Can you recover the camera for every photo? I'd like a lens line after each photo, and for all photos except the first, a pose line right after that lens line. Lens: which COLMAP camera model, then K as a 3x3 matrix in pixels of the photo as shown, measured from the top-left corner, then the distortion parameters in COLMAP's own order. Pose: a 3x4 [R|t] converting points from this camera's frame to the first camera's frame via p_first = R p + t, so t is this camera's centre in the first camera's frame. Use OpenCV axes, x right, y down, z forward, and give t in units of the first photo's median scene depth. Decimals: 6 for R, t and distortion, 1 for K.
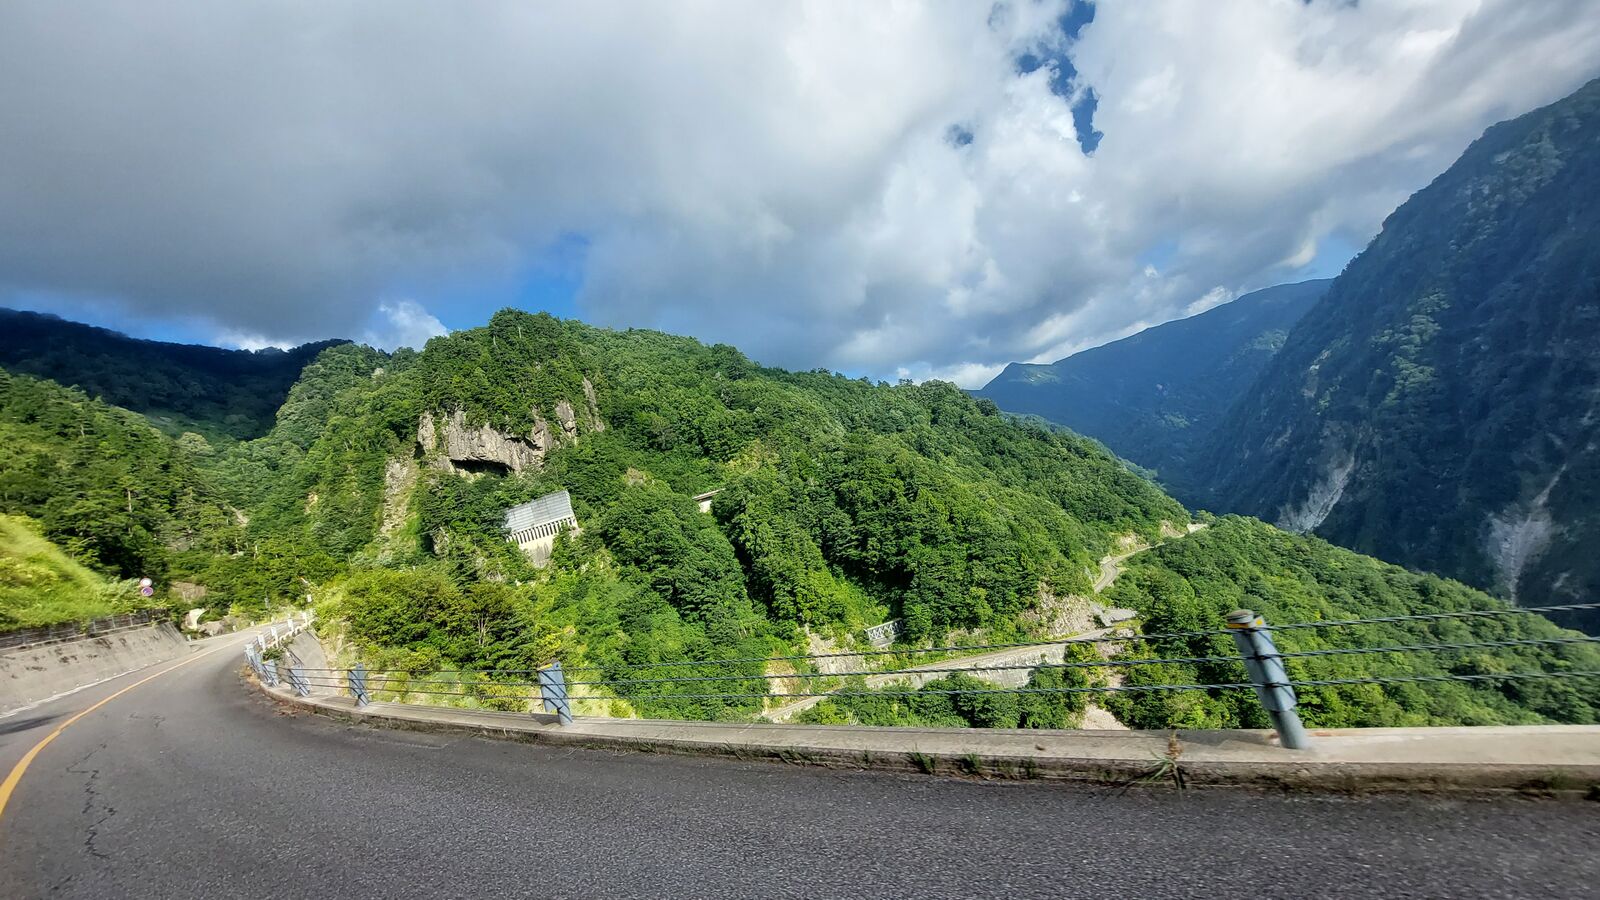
lens RADIAL K [[713.9, 0, 800.0], [0, 713.9, 450.0], [0, 0, 1]] dist [0.019233, 0.000080]
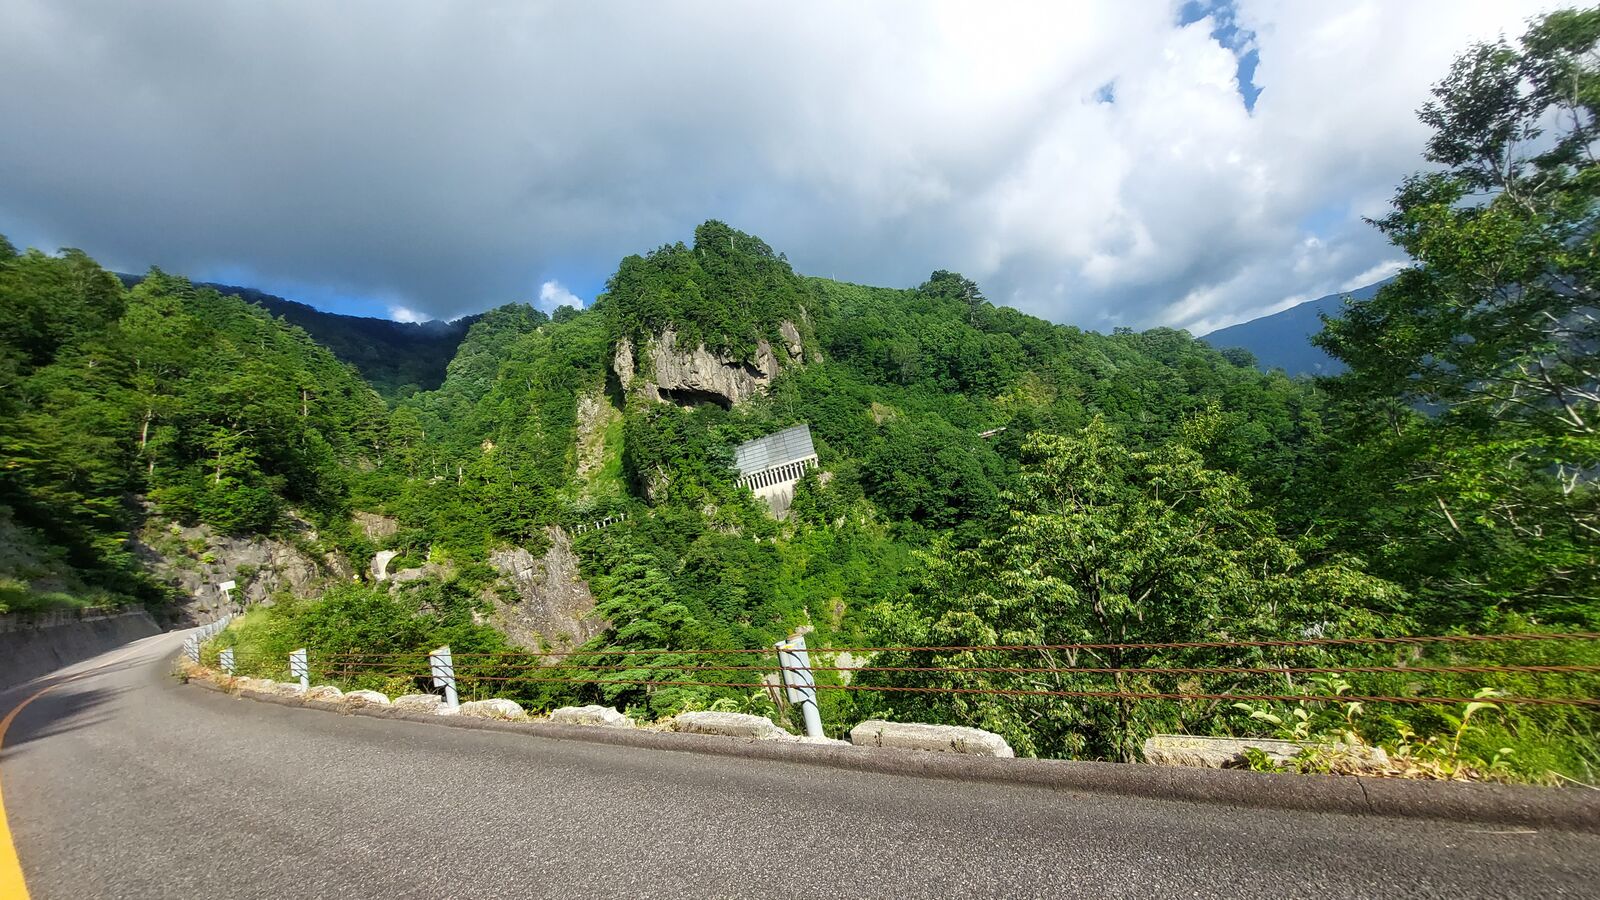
lens RADIAL K [[667.9, 0, 802.4], [0, 667.9, 427.4], [0, 0, 1]] dist [0.024911, -0.000108]
pose [[0.992406, 0.016577, -0.121887, -0.226529], [-0.018236, 0.999756, -0.012505, 0.064636], [0.121650, 0.014633, 0.992465, 0.254018]]
